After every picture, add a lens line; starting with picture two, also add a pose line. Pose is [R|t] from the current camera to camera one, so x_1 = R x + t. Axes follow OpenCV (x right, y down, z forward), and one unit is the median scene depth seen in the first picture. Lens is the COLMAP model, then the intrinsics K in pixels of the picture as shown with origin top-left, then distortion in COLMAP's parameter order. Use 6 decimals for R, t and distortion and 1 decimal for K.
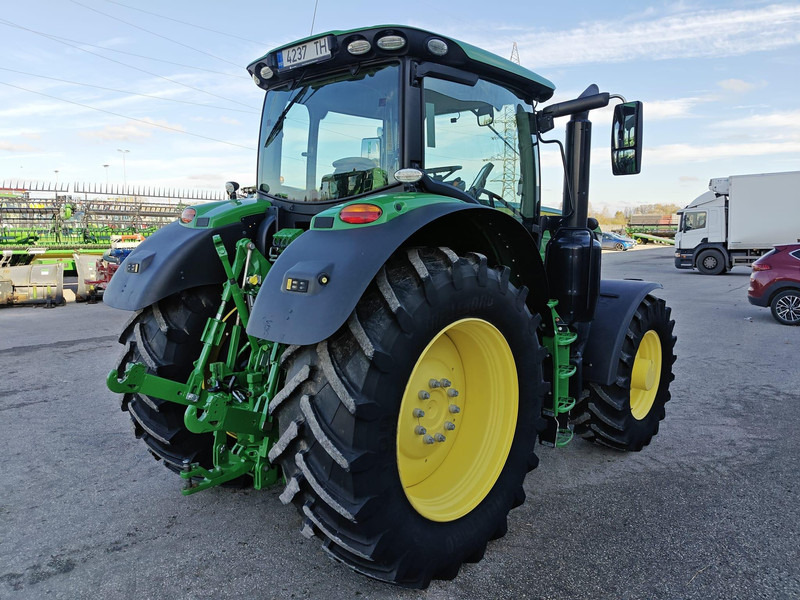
lens RADIAL K [[612.7, 0, 411.1], [0, 612.7, 304.4], [0, 0, 1]] dist [-0.007867, -0.009451]
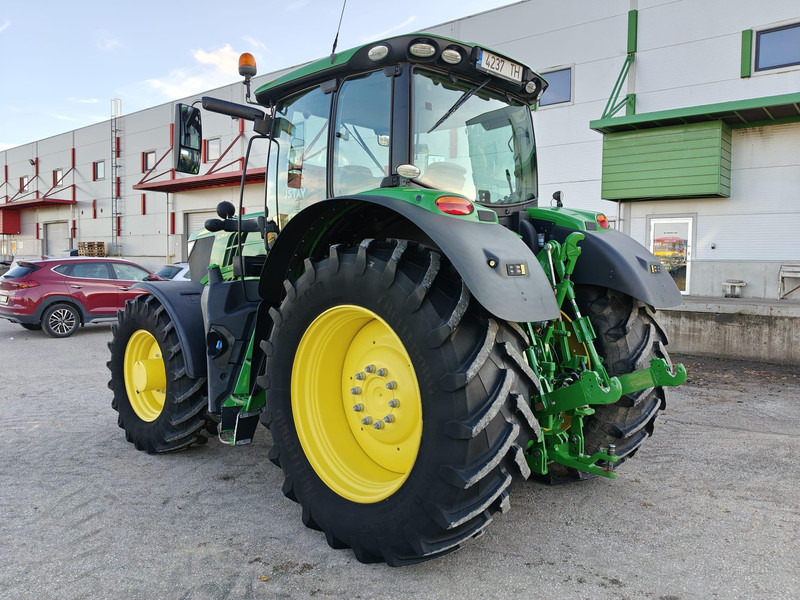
lens RADIAL K [[616.5, 0, 400.0], [0, 616.5, 300.0], [0, 0, 1]] dist [-0.001608, -0.003331]
pose [[0.050786, -0.061173, 0.996834, -1.275547], [0.108699, 0.992531, 0.055371, -0.080469], [-0.992777, 0.105543, 0.057057, 1.141726]]
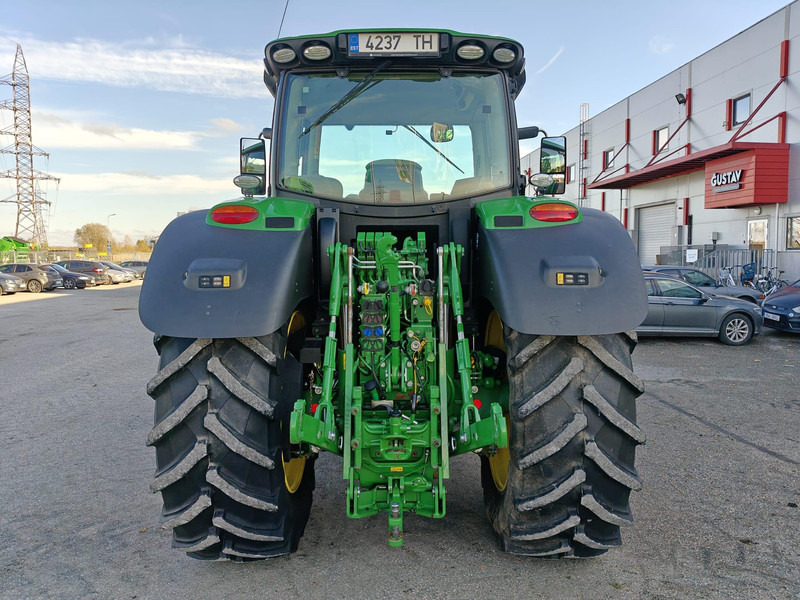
lens RADIAL K [[622.5, 0, 399.5], [0, 622.5, 304.5], [0, 0, 1]] dist [0.010101, -0.037723]
pose [[0.749056, -0.057487, 0.660007, -0.808736], [0.089430, 0.995884, -0.014755, 0.000450], [-0.656442, 0.070077, 0.751114, 0.305404]]
